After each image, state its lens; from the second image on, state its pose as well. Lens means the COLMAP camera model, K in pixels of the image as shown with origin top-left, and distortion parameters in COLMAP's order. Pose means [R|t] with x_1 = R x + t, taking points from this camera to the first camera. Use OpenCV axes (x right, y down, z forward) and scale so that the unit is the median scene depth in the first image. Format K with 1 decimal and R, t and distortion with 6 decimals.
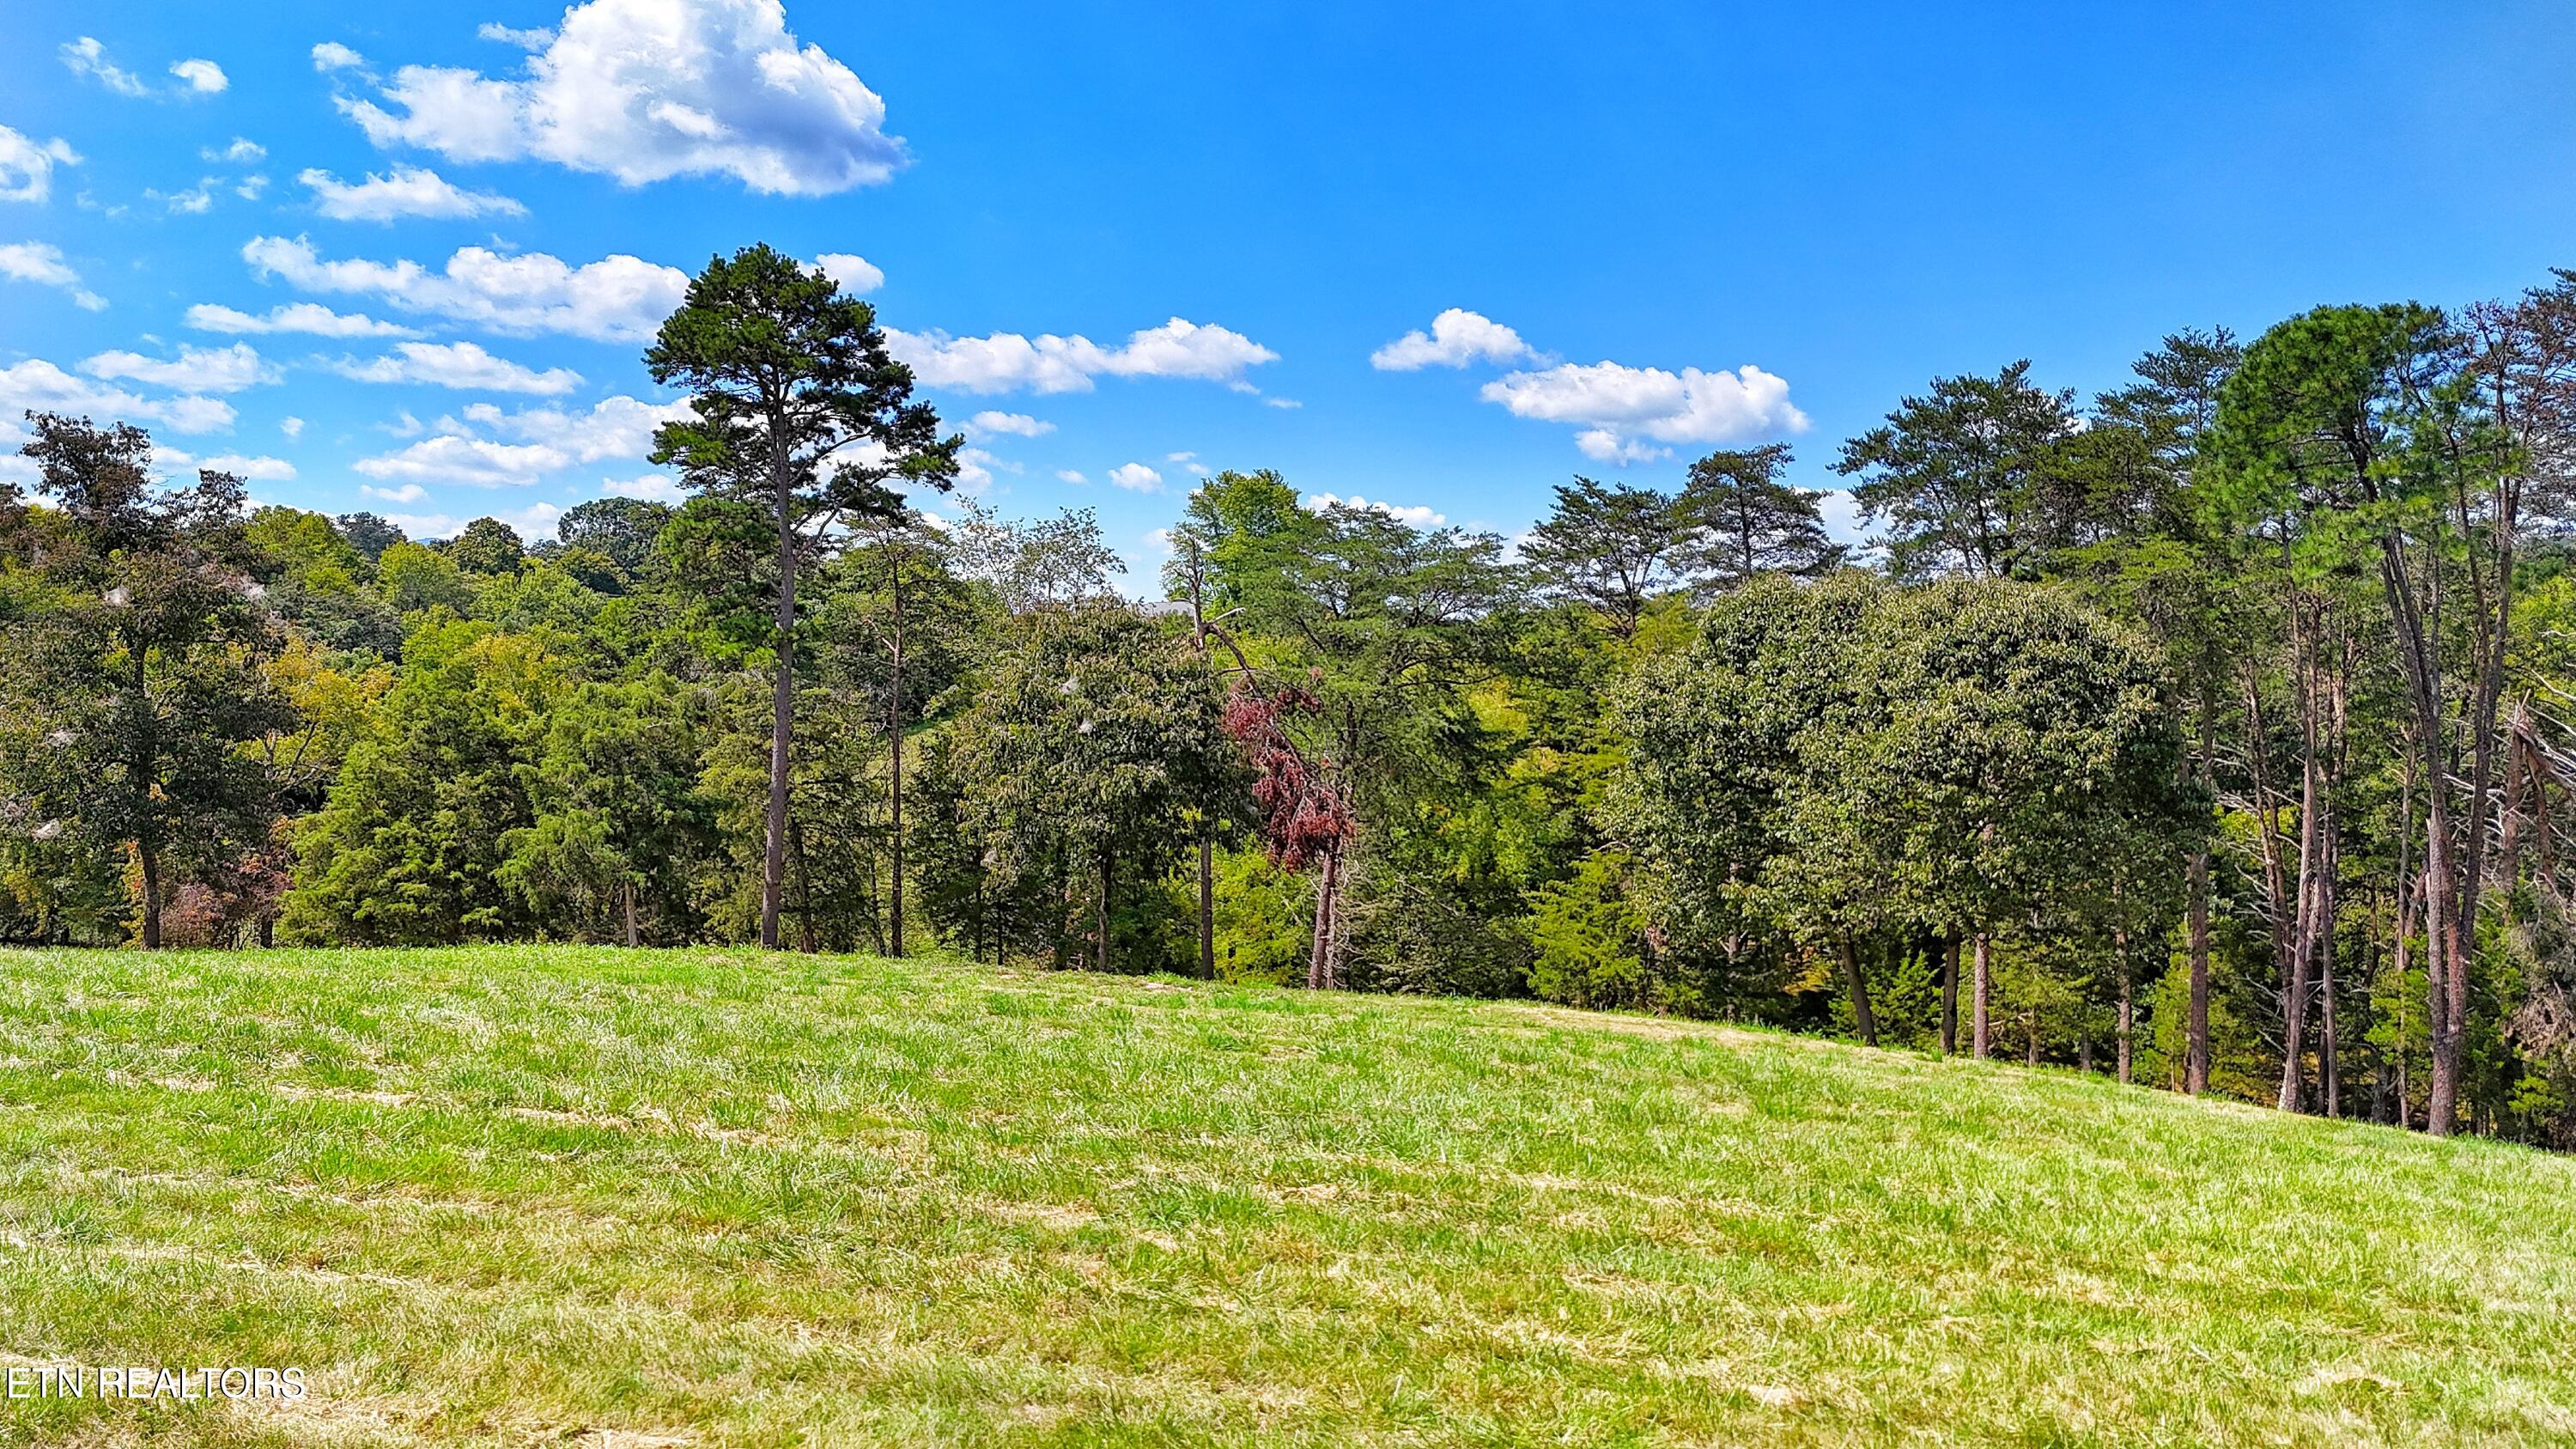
lens RADIAL K [[1912.1, 0, 1301.4], [0, 1912.1, 712.6], [0, 0, 1]] dist [0.078794, -0.075021]
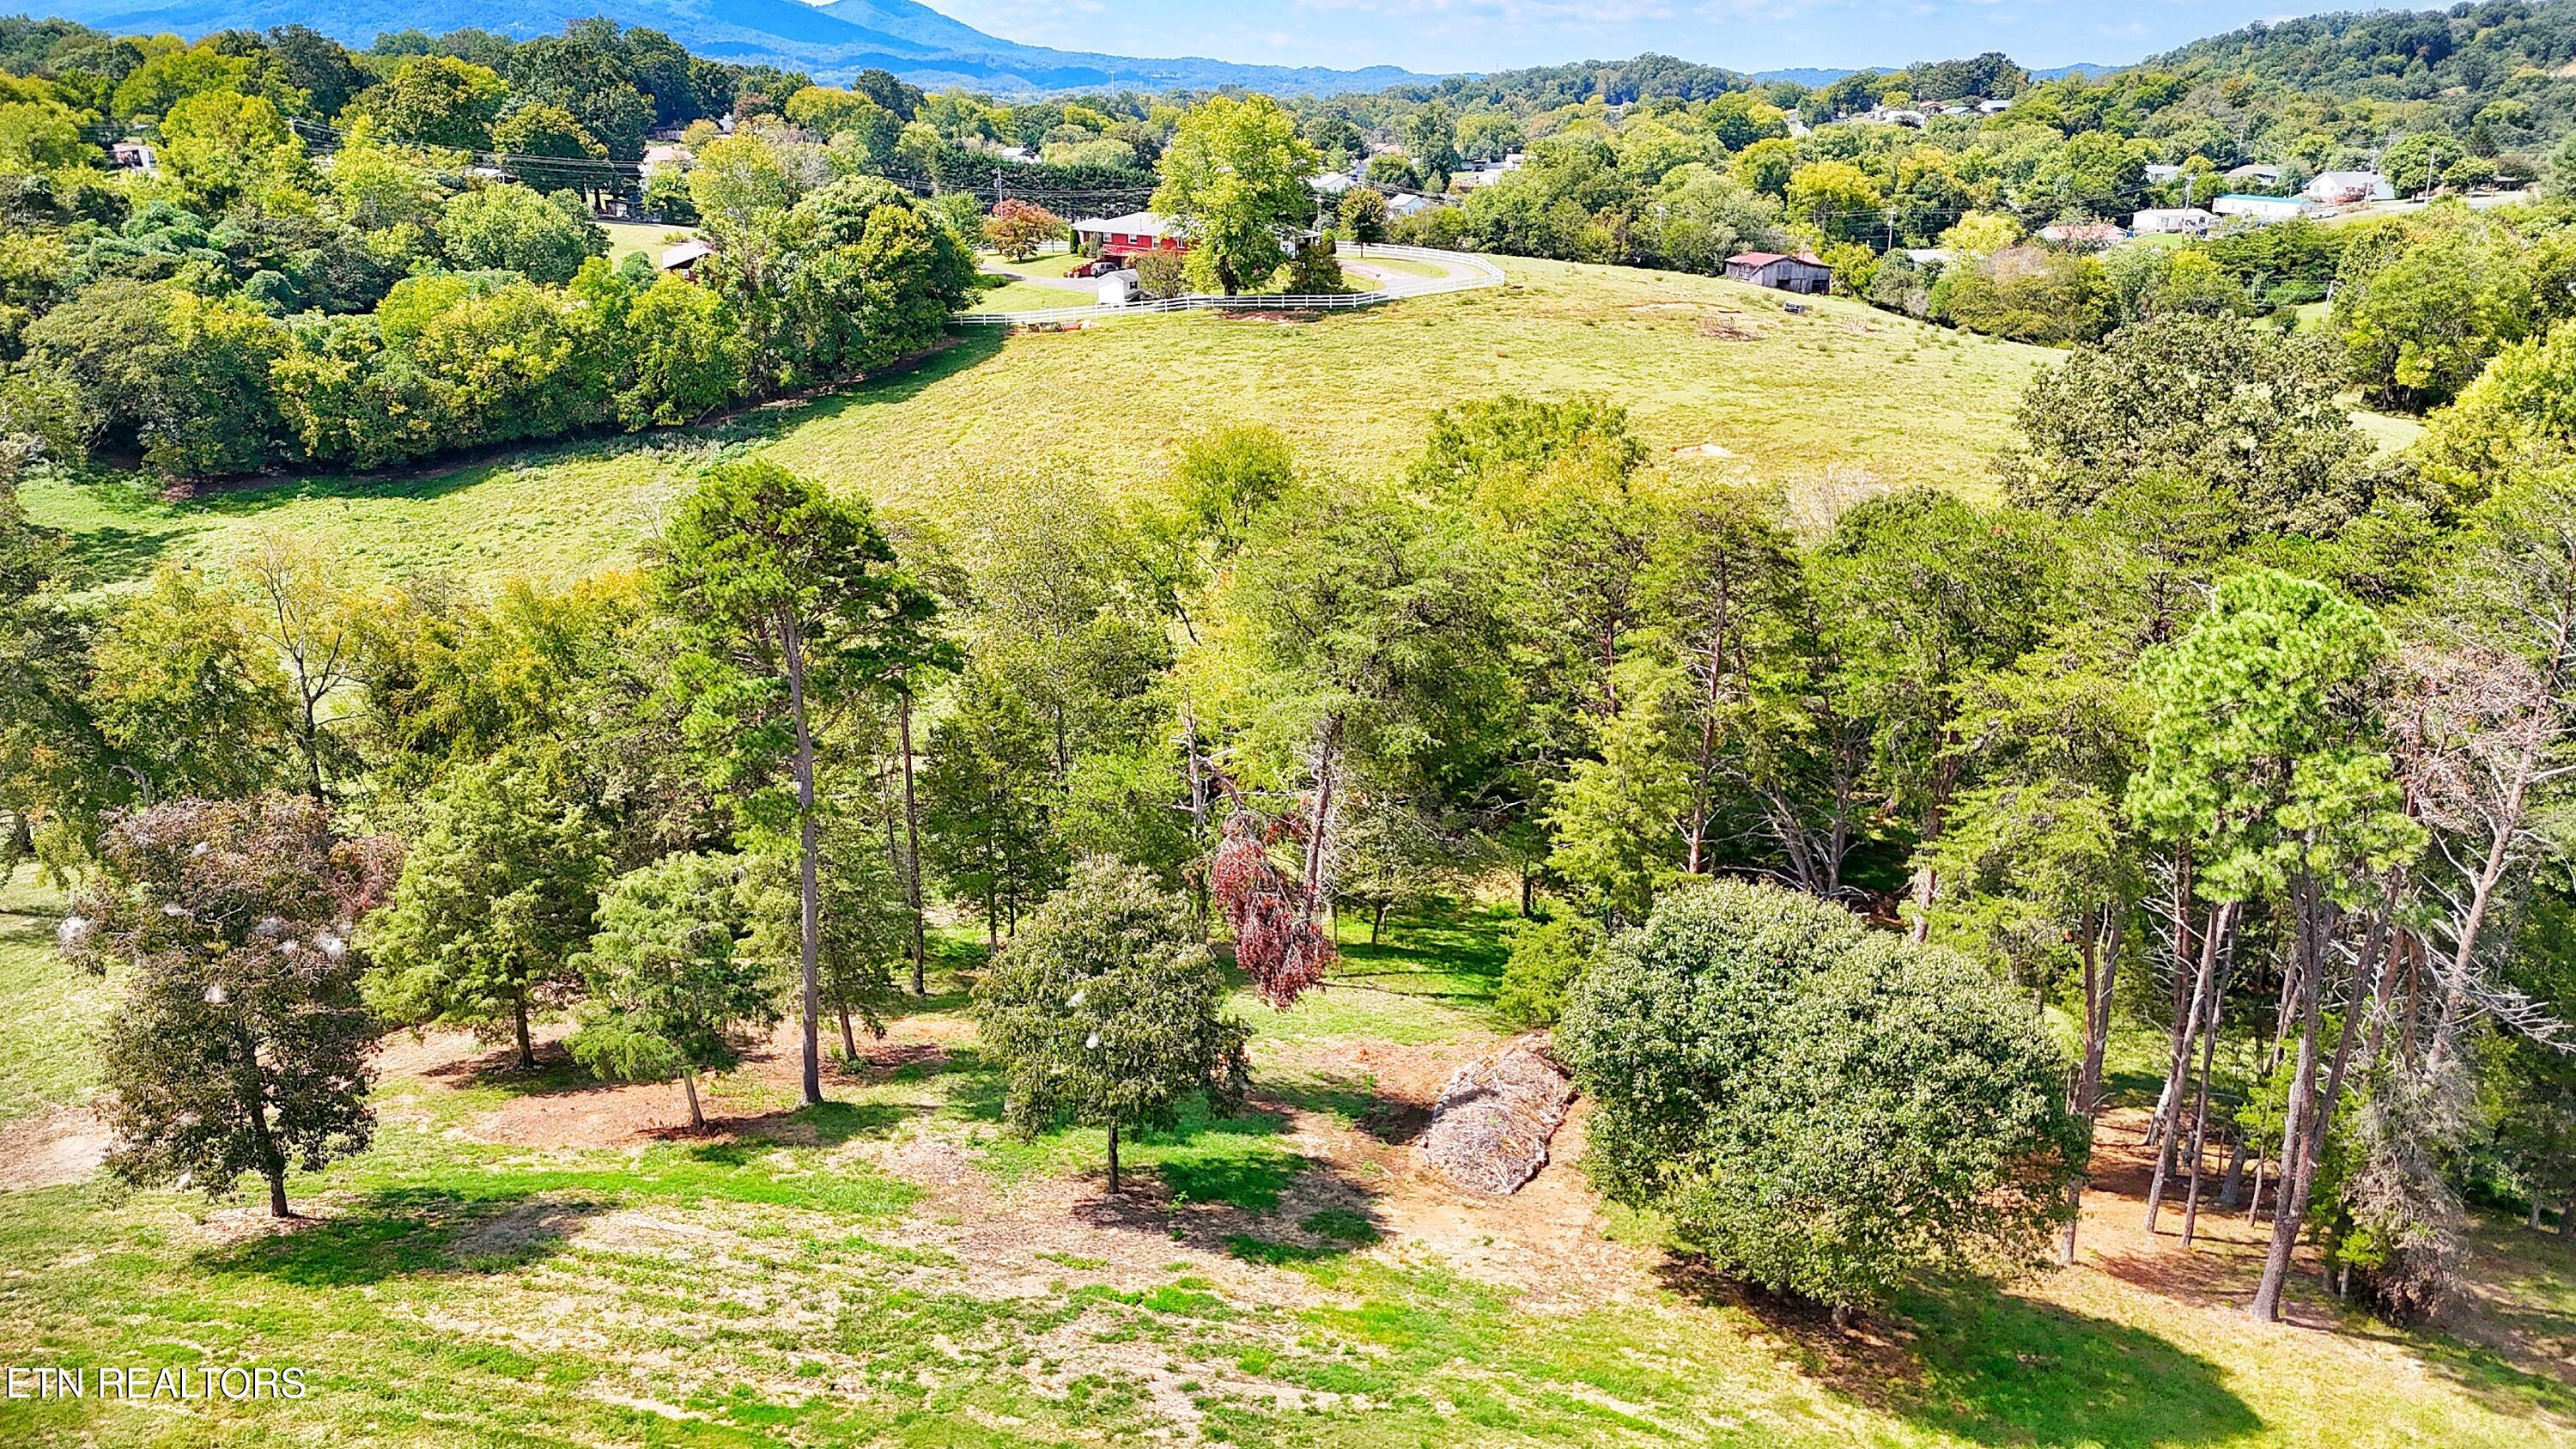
lens RADIAL K [[1912.1, 0, 1303.6], [0, 1912.1, 712.3], [0, 0, 1]] dist [0.078794, -0.075021]
pose [[0.999991, -0.000277, 0.004129, 0.003275], [-0.000881, 0.960642, 0.277787, -0.385966], [-0.004043, -0.277788, 0.960634, -0.013285]]
